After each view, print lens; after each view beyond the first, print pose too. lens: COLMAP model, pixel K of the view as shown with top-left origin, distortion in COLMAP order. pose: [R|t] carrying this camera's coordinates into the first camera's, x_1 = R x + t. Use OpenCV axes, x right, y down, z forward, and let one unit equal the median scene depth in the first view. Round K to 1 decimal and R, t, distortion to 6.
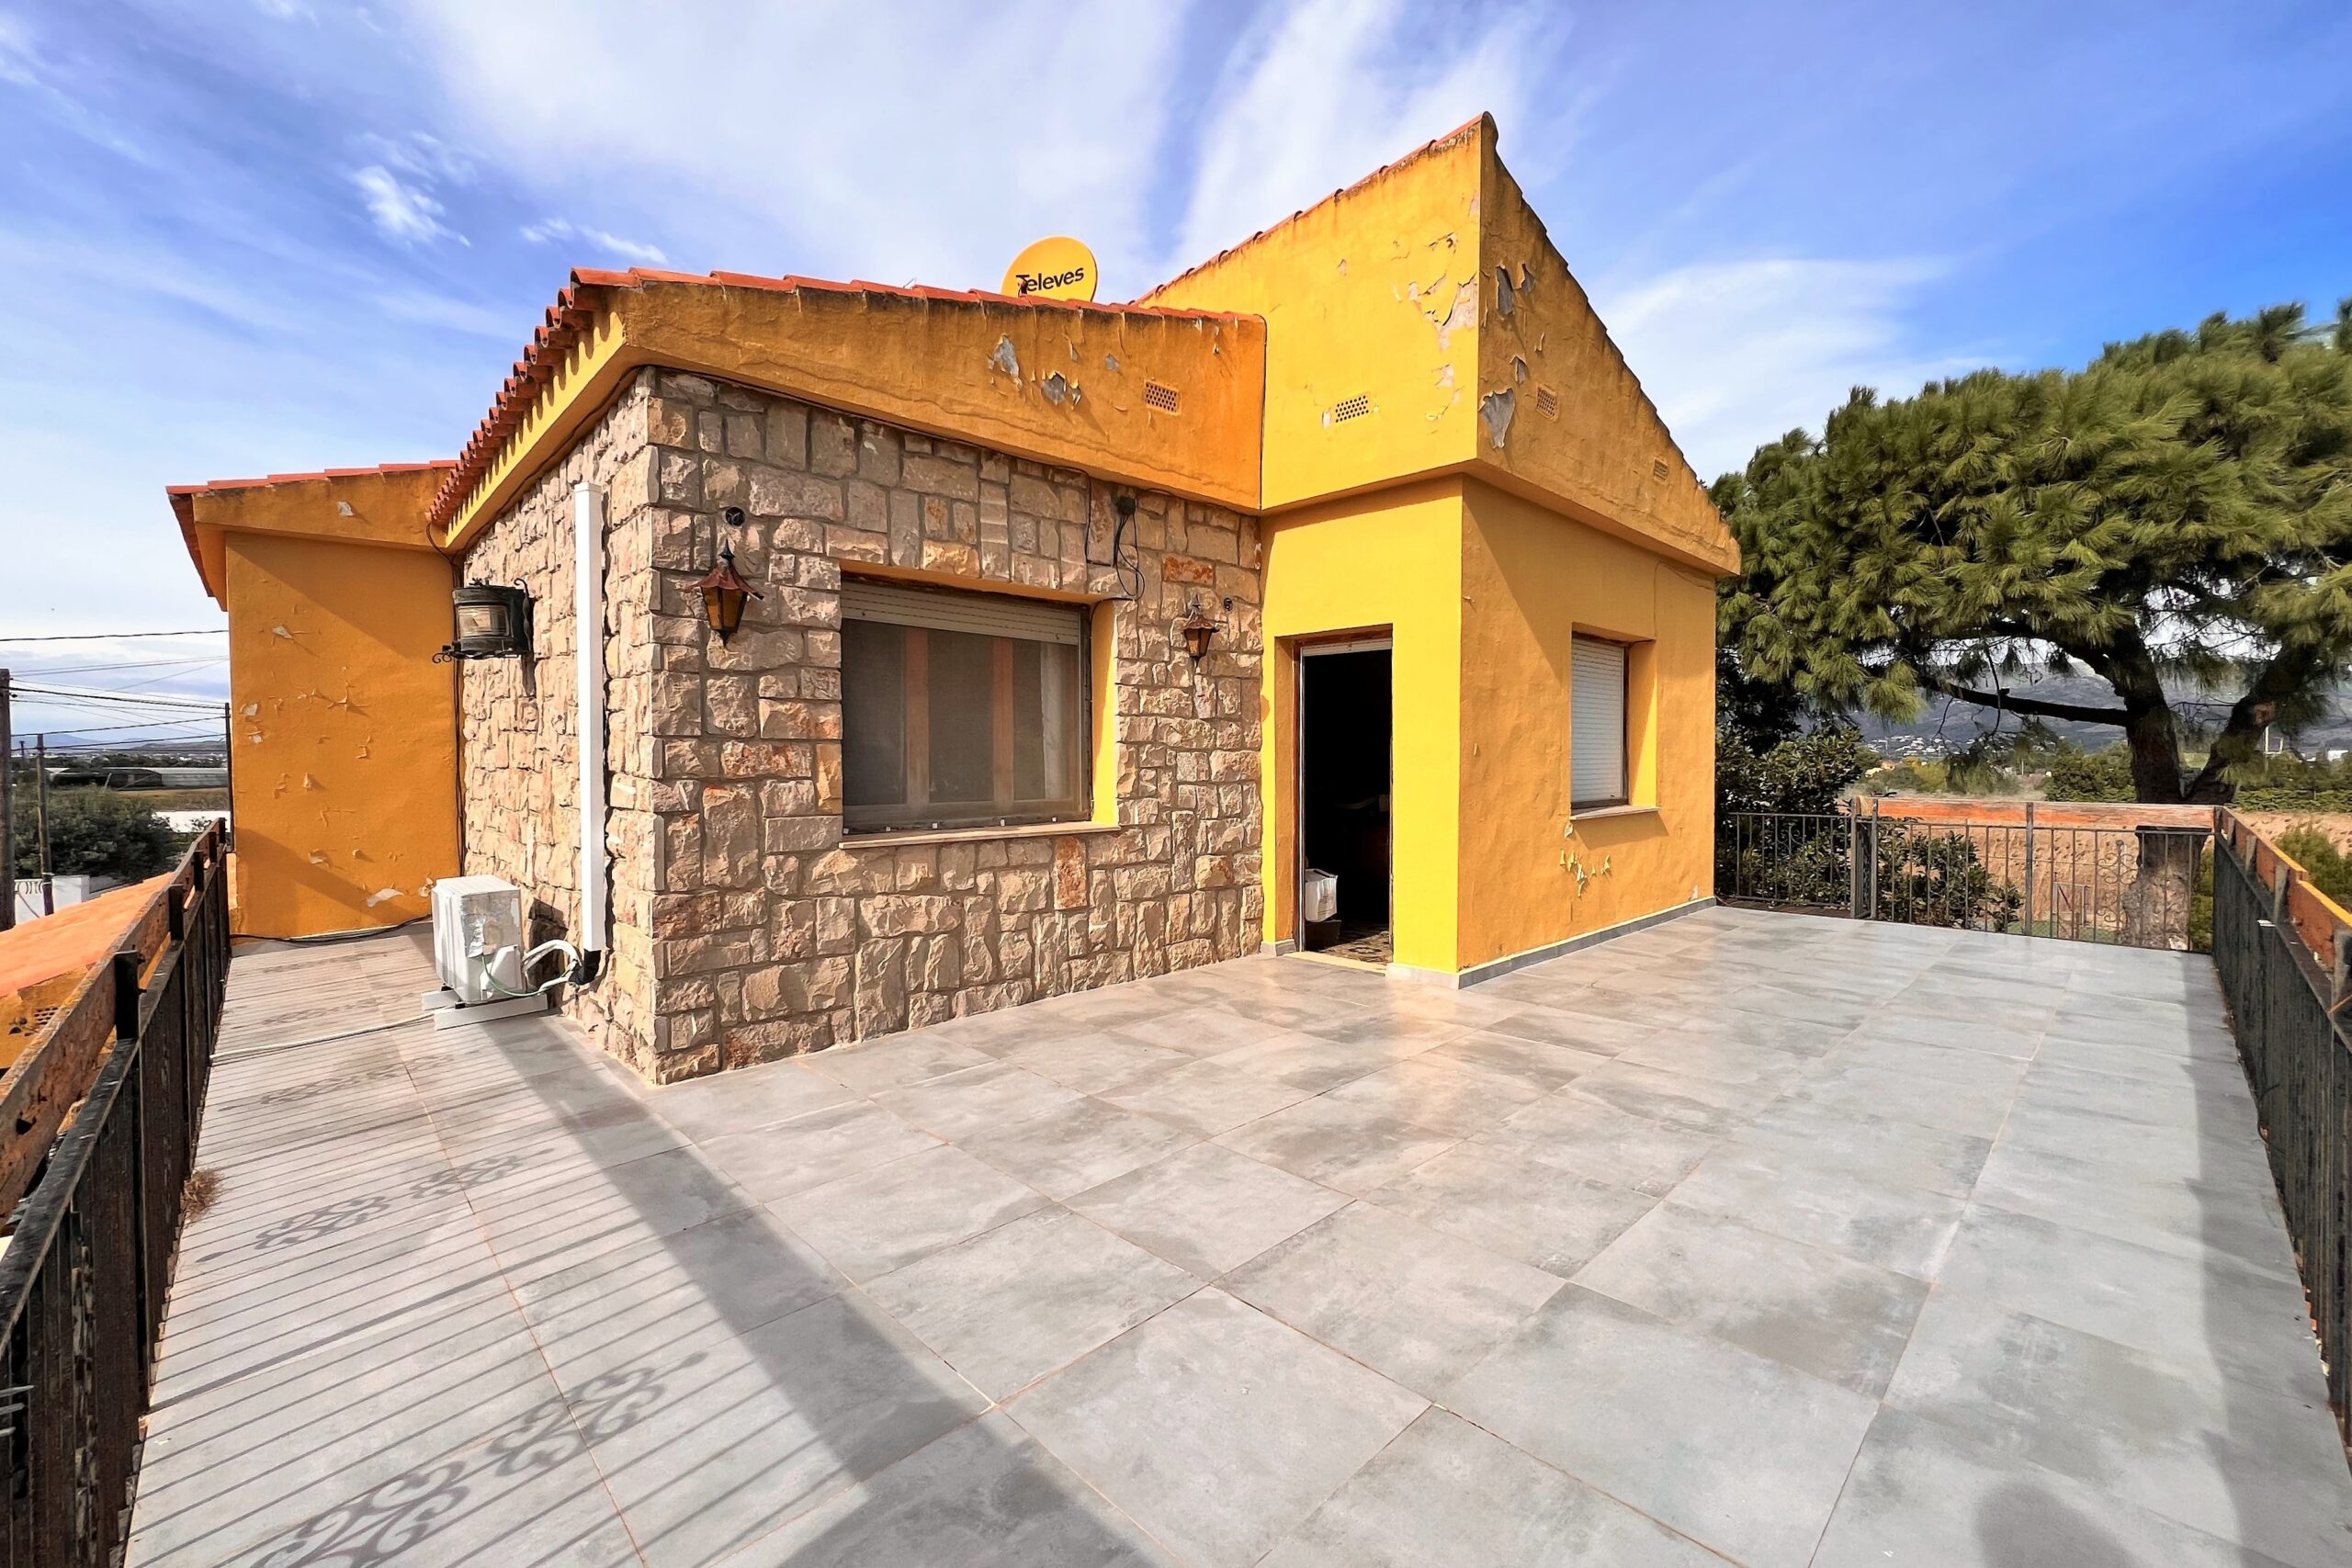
lens RADIAL K [[960.7, 0, 1185.7], [0, 960.7, 740.5], [0, 0, 1]] dist [-0.000412, 0.000312]
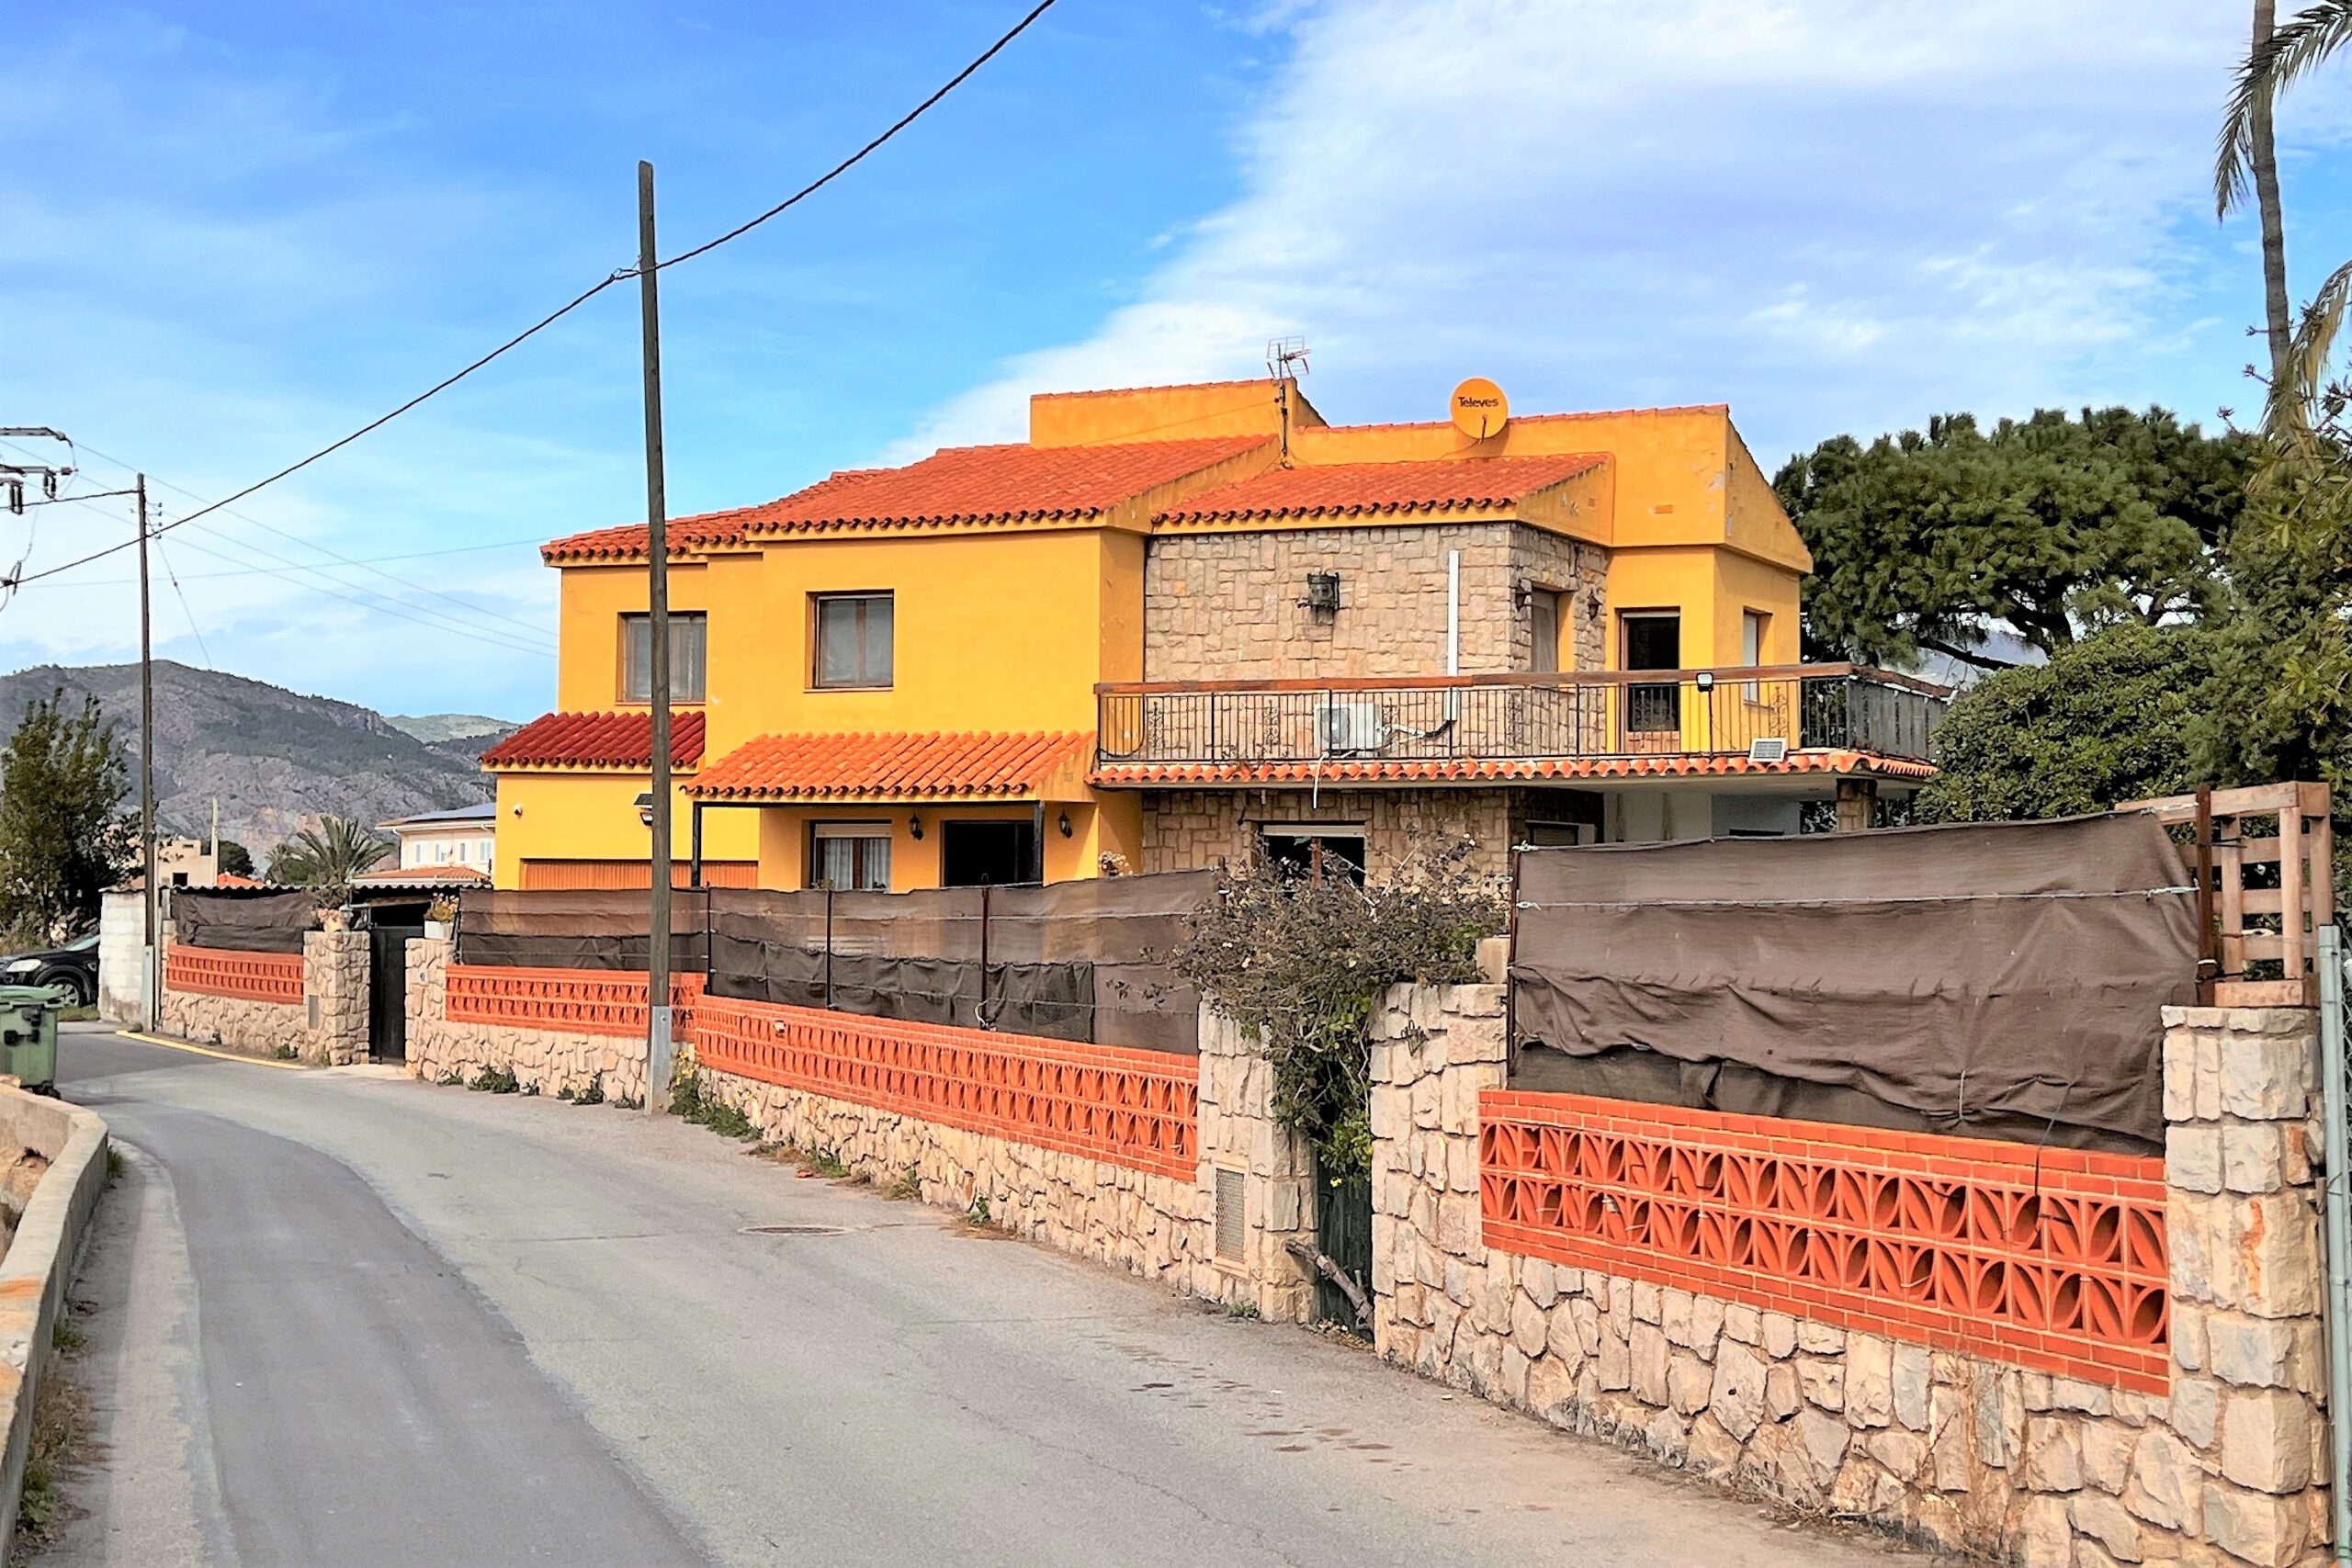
lens RADIAL K [[3310.2, 0, 1175.7], [0, 3310.2, 699.4], [0, 0, 1]] dist [0.320285, -2.084721]
pose [[0.938031, 0.020671, 0.345934, -2.559049], [-0.004880, 0.998908, -0.046457, 0.332416], [-0.346516, 0.041890, 0.937108, -4.198672]]
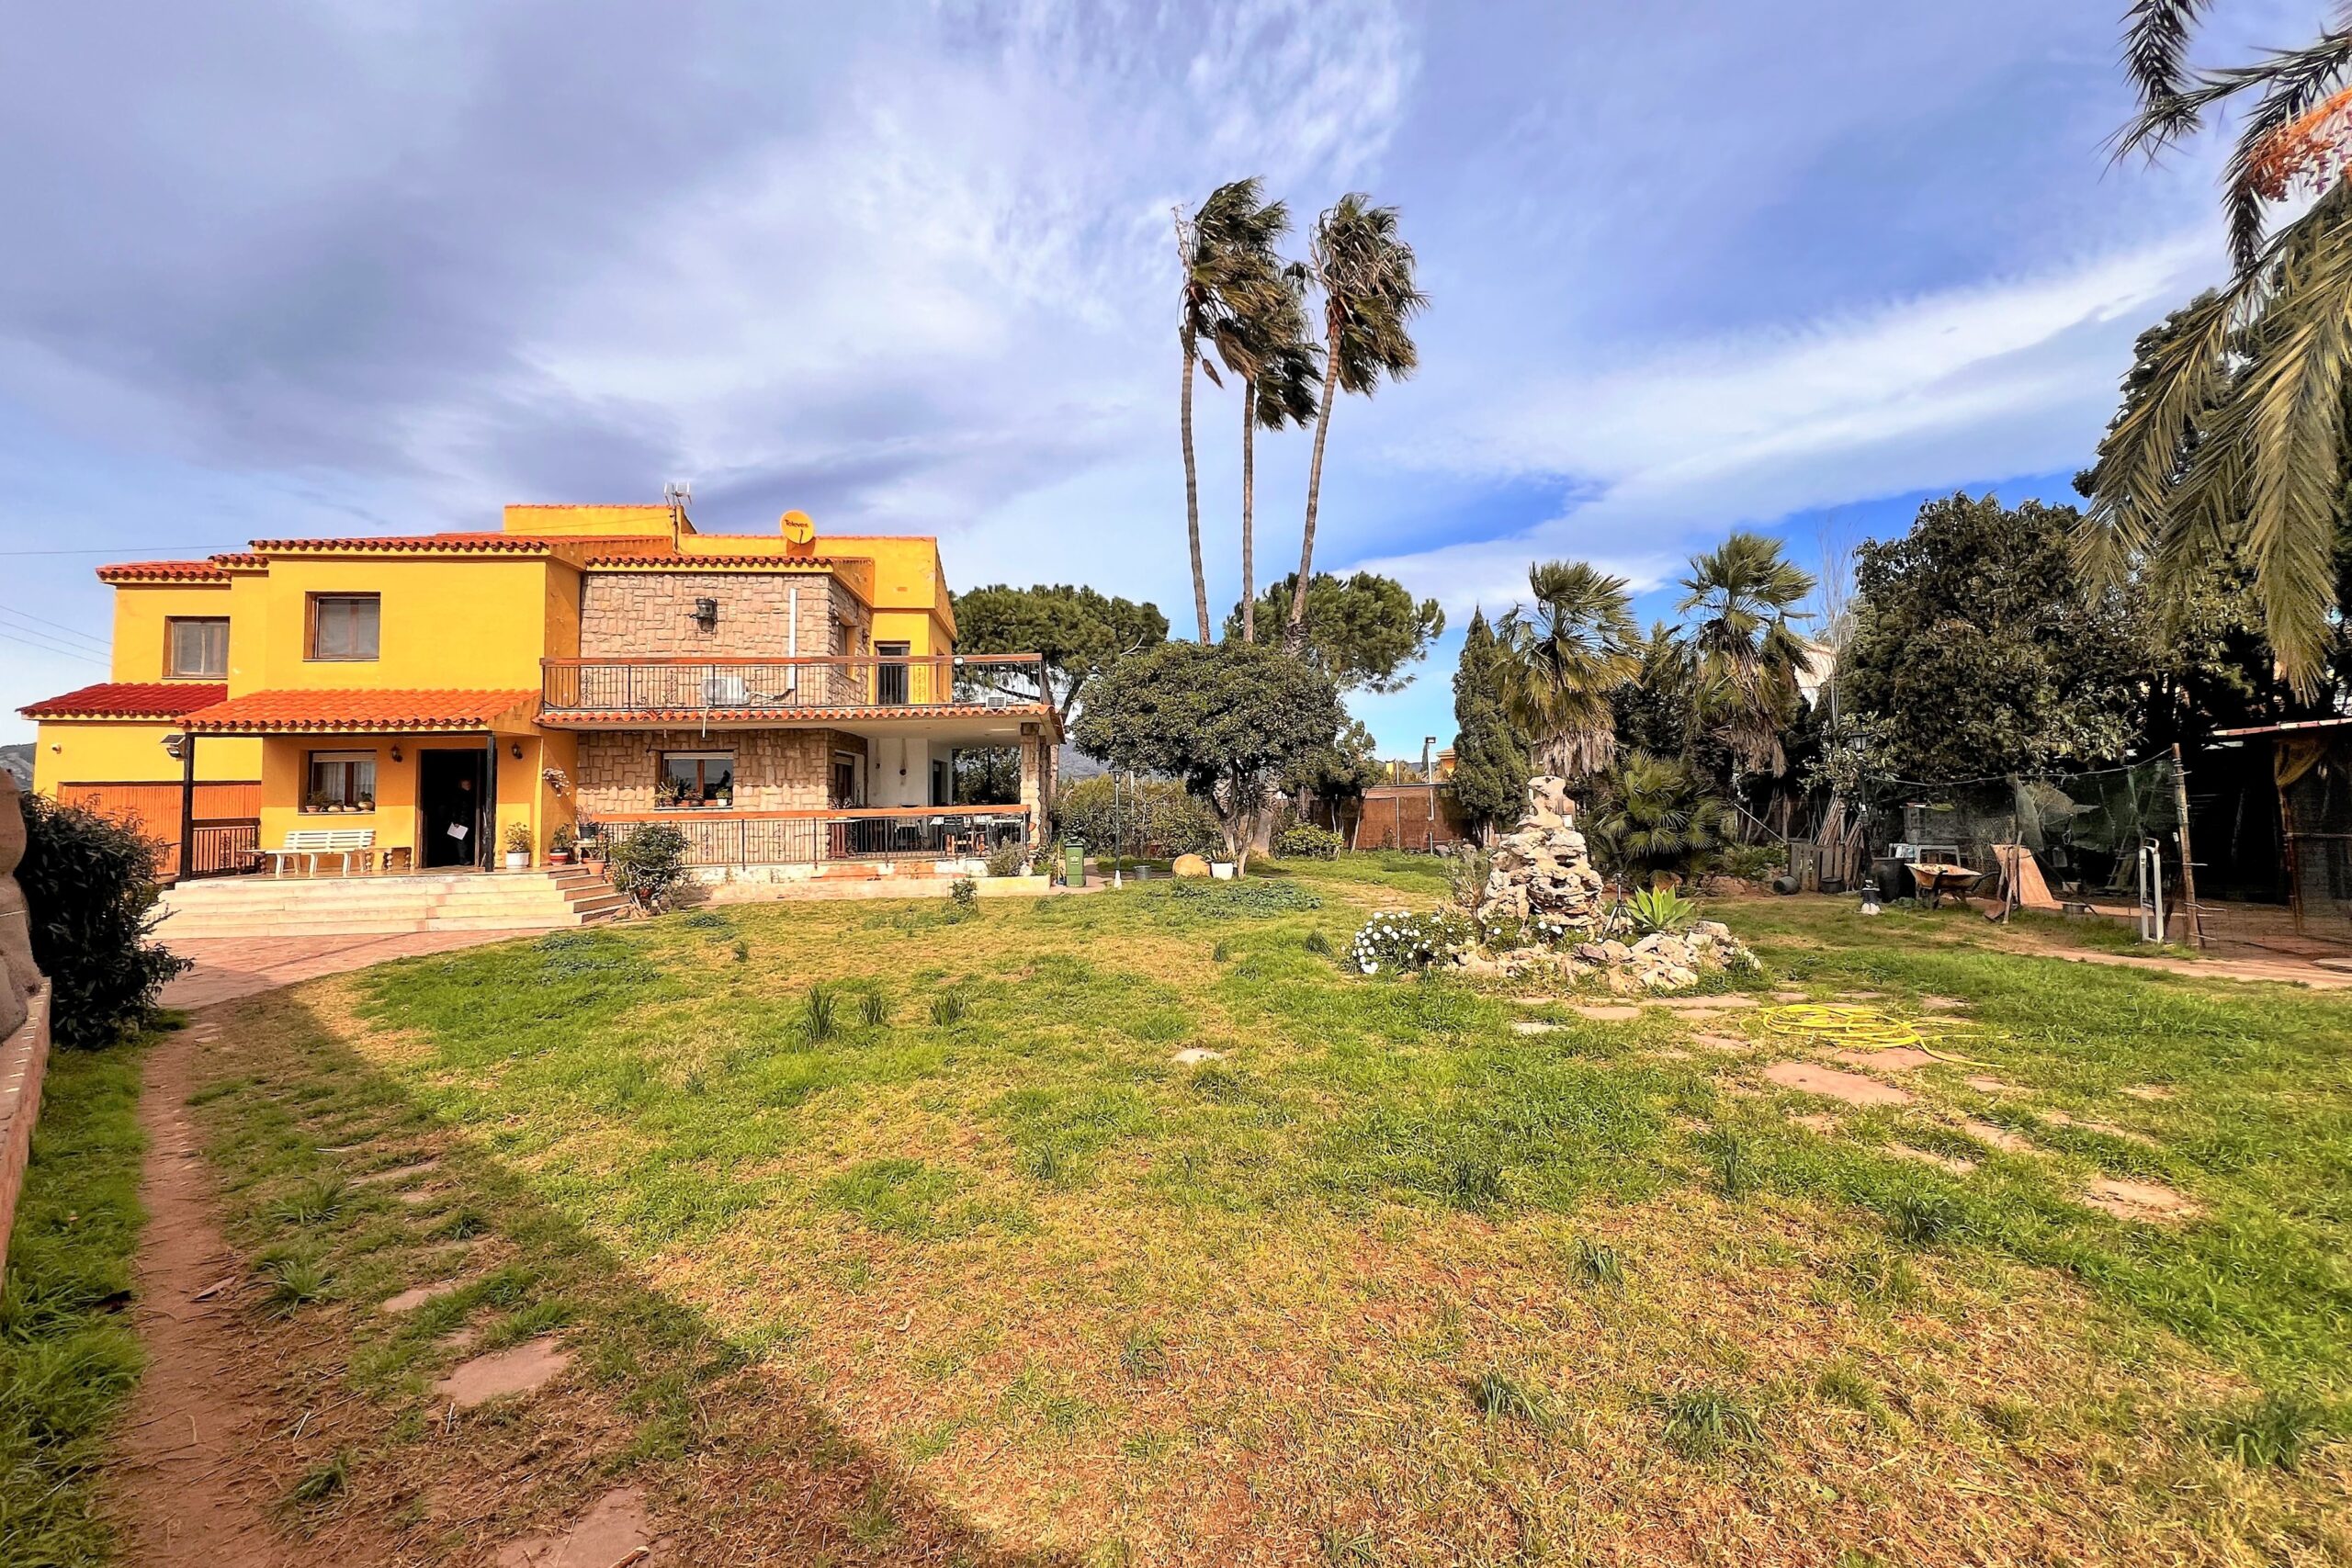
lens RADIAL K [[961.5, 0, 1167.9], [0, 961.5, 752.0], [0, 0, 1]] dist [-0.002647, -0.000146]
pose [[0.635015, 0.026259, 0.772053, -1.675410], [0.014767, 0.998827, -0.046118, 0.420124], [-0.772359, 0.040687, 0.633882, -1.837013]]
